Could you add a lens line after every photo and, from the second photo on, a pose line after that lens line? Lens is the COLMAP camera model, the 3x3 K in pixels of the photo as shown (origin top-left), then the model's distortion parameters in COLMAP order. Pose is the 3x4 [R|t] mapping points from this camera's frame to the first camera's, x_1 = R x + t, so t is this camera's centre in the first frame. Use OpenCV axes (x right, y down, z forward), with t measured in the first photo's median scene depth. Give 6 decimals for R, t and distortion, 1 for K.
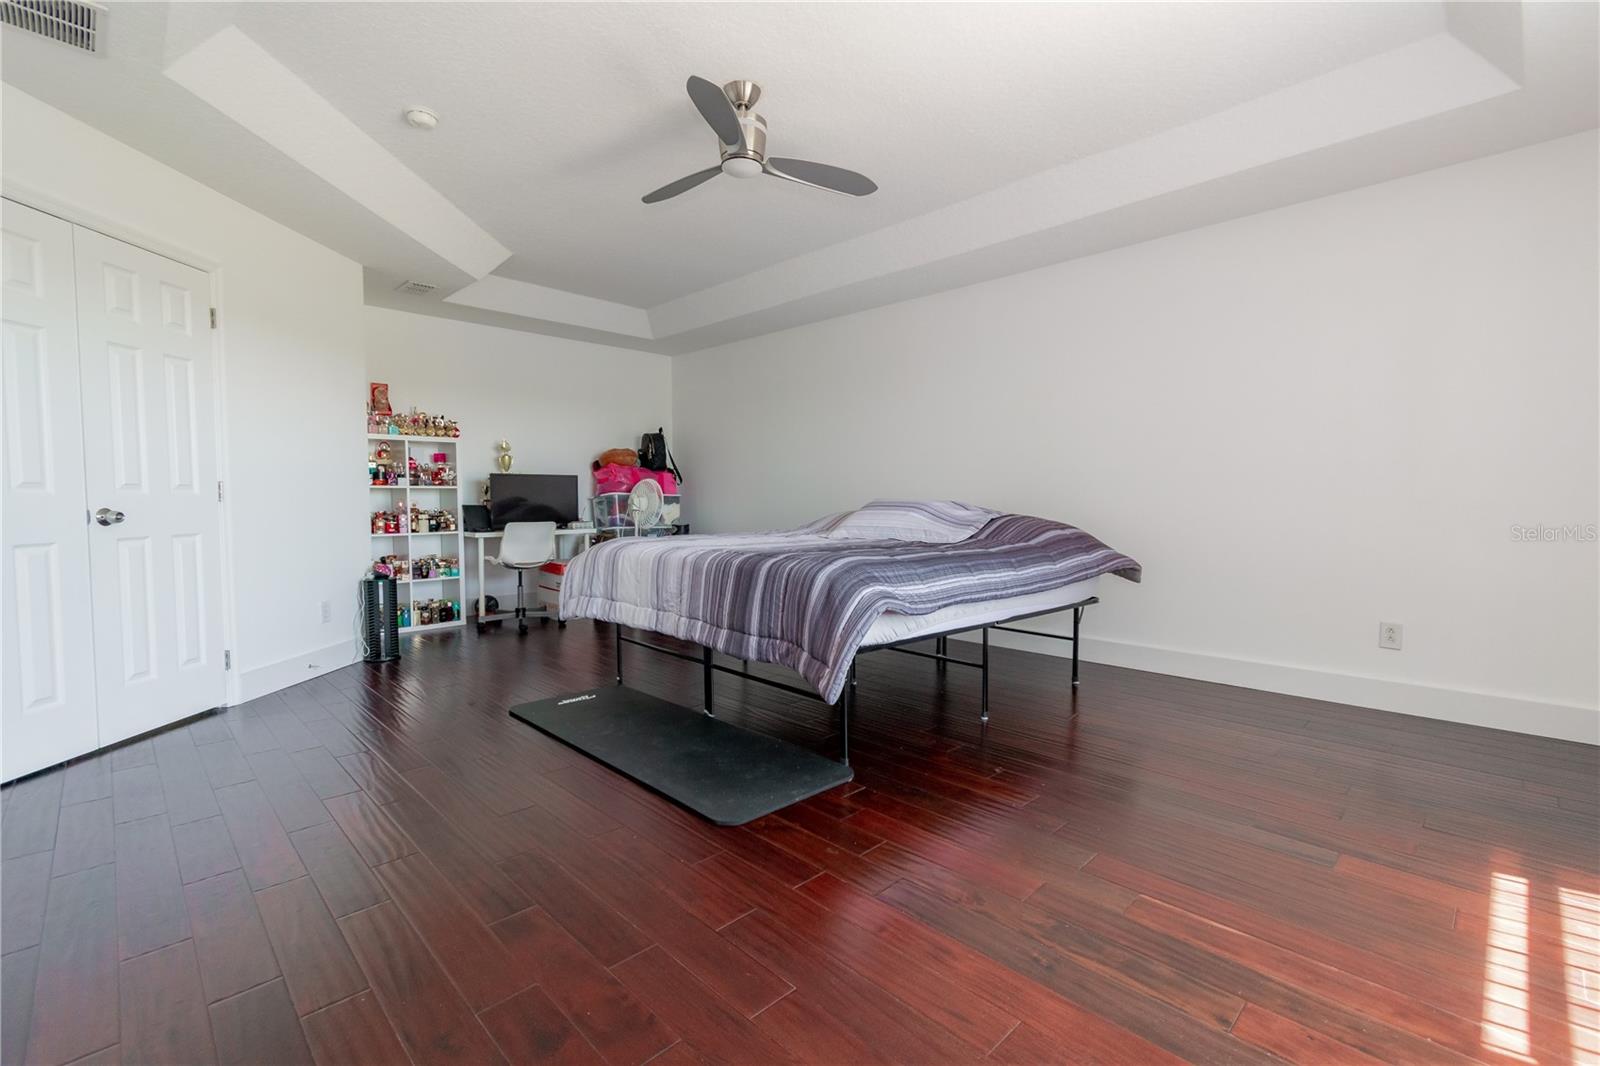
lens RADIAL K [[708.9, 0, 810.8], [0, 708.9, 532.7], [0, 0, 1]] dist [0.001615, -0.000471]
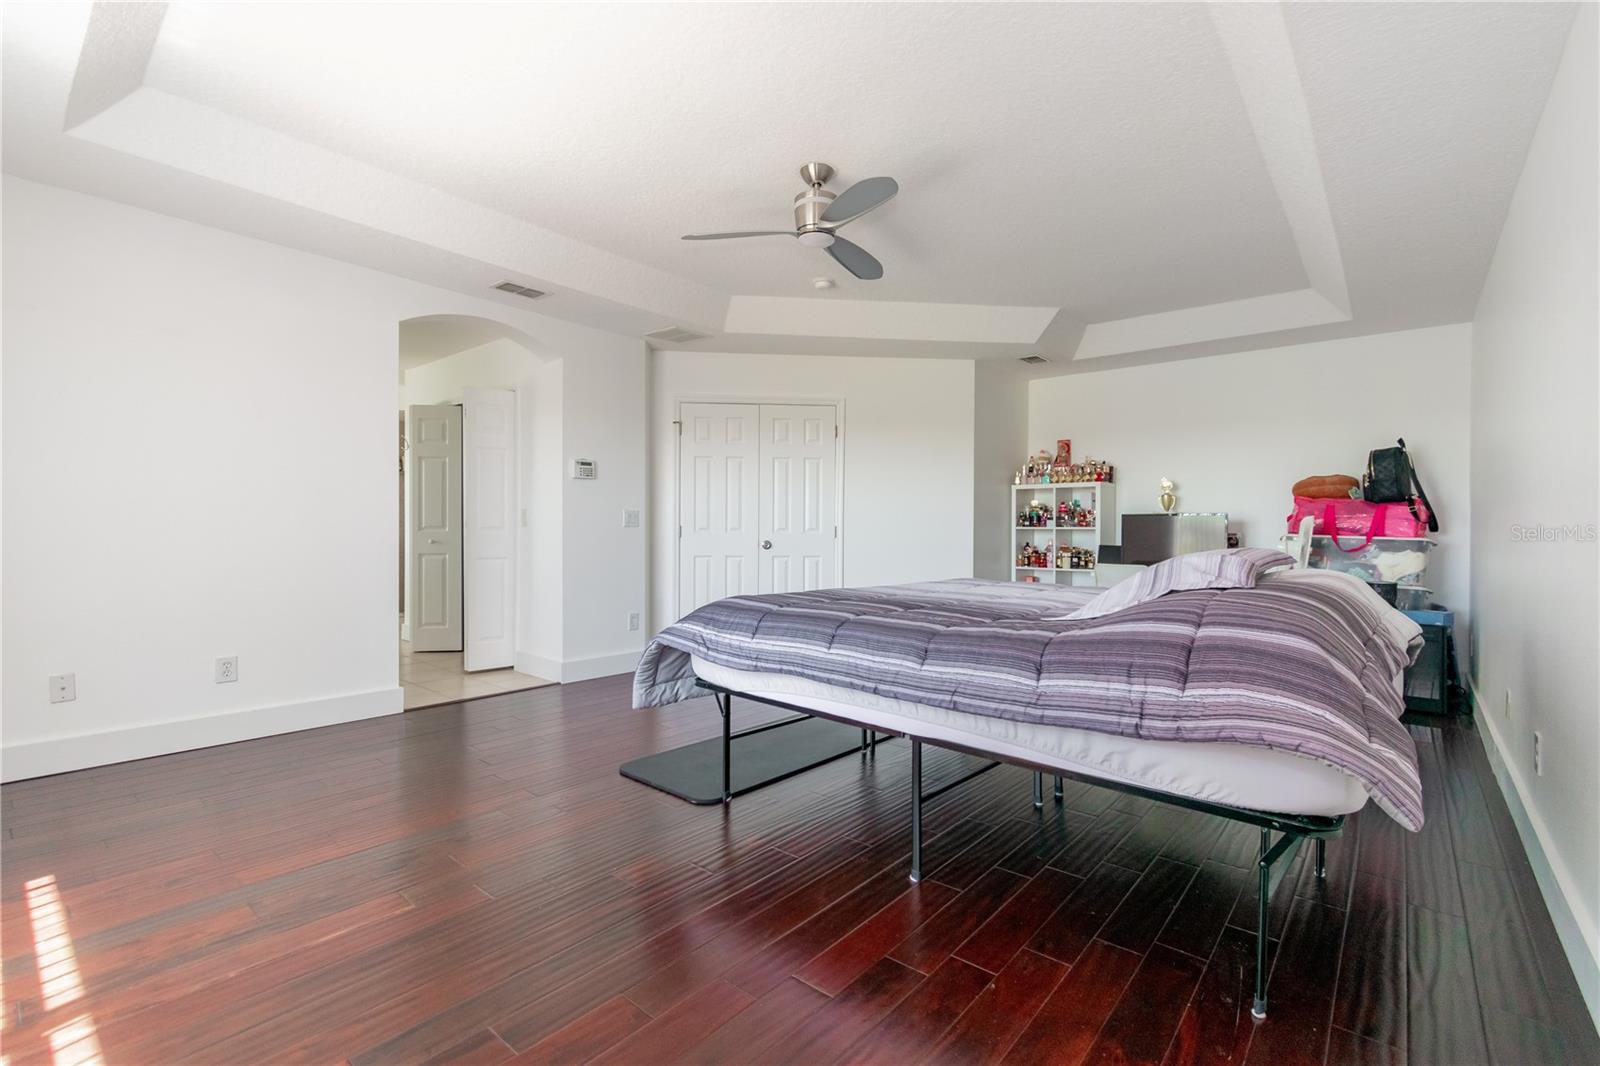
lens RADIAL K [[708.9, 0, 809.2], [0, 708.9, 531.5], [0, 0, 1]] dist [0.001615, -0.000471]
pose [[0.084153, 0.002510, -0.996450, 0.624053], [-0.058874, 0.998262, -0.002457, -0.037773], [0.994712, 0.058871, 0.084155, 0.581928]]
